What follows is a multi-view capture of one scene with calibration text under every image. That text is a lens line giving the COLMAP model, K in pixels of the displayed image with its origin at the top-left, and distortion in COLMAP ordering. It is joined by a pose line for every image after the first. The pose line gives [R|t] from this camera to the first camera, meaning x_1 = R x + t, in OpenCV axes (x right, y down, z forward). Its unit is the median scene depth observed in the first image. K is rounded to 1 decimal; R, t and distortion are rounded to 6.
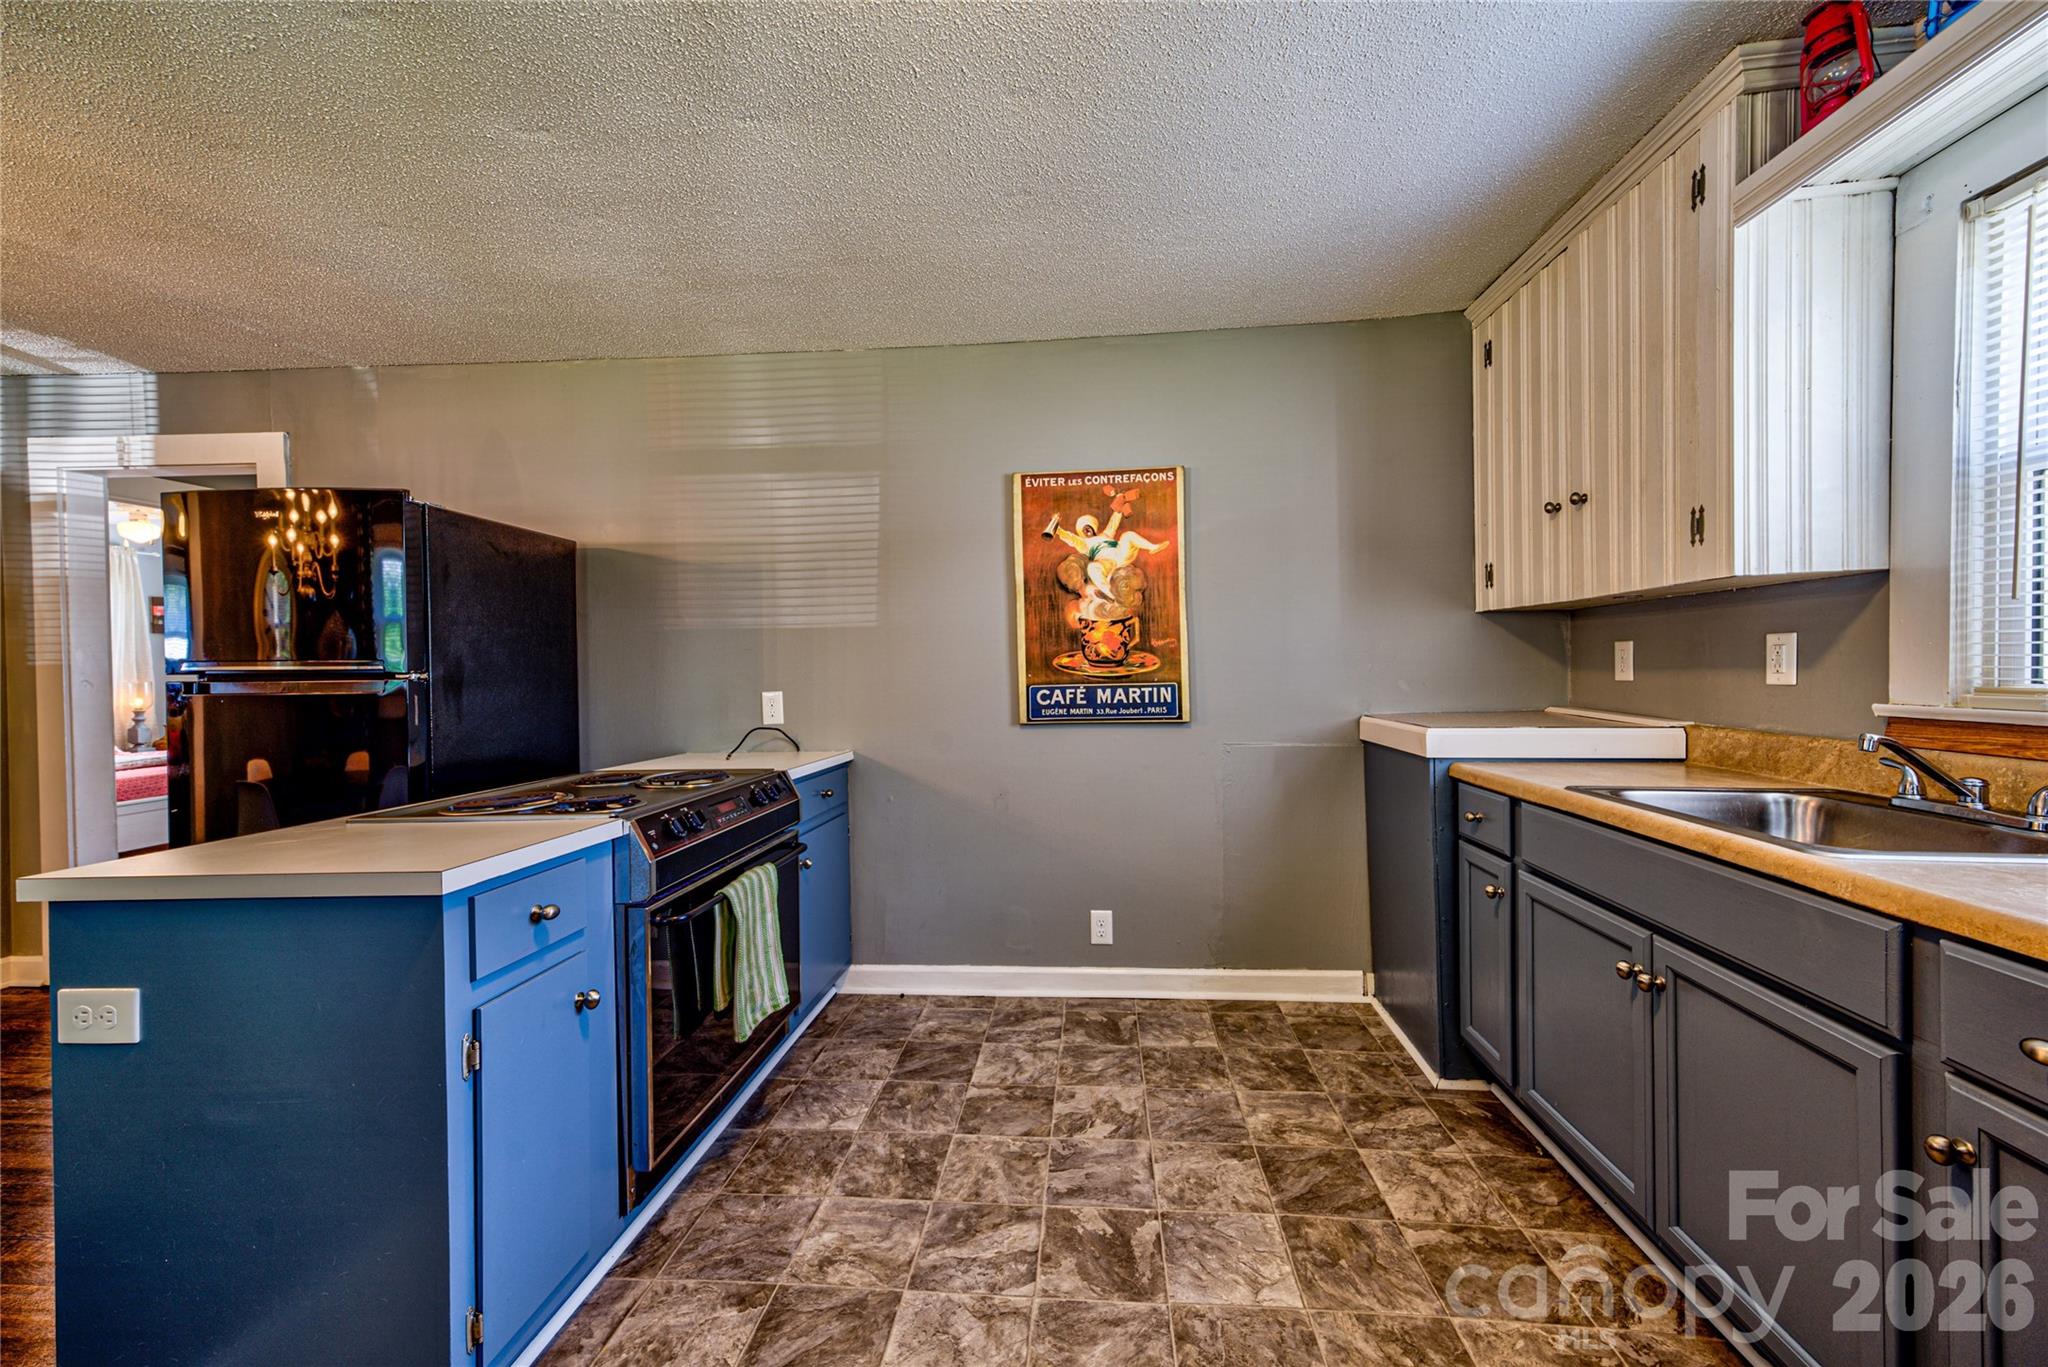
lens RADIAL K [[783.2, 0, 1029.9], [0, 783.2, 681.2], [0, 0, 1]] dist [0.019303, -0.000691]
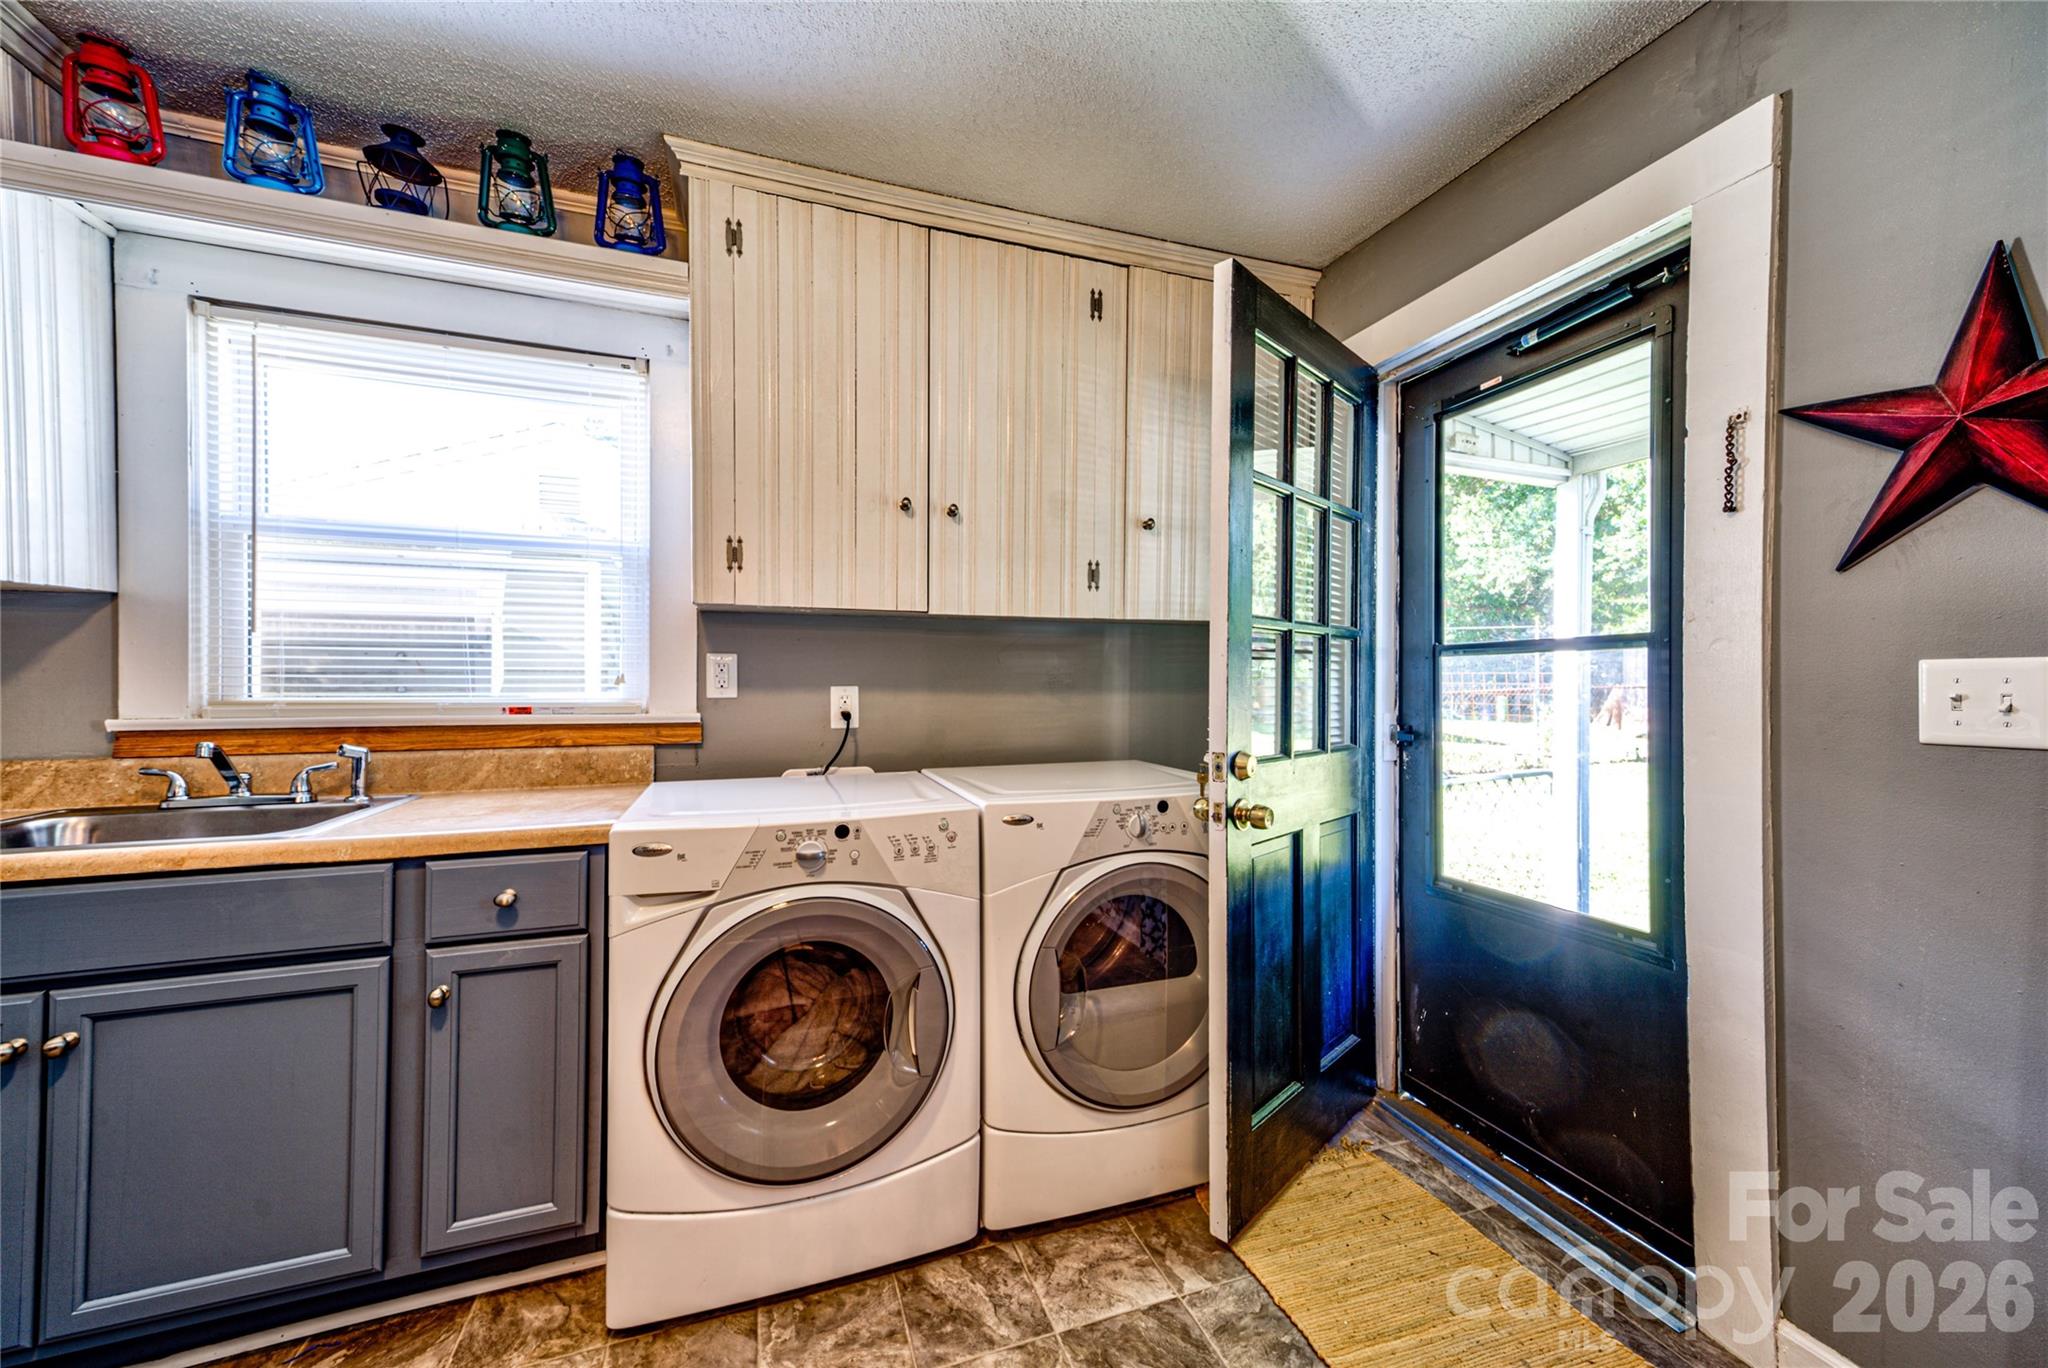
lens RADIAL K [[783.2, 0, 1028.8], [0, 783.2, 680.5], [0, 0, 1]] dist [0.019303, -0.000691]
pose [[-0.427988, 0.013956, 0.903677, -0.440370], [0.020590, 0.999772, -0.005689, 0.008697], [-0.903550, 0.016172, -0.428178, 0.394181]]
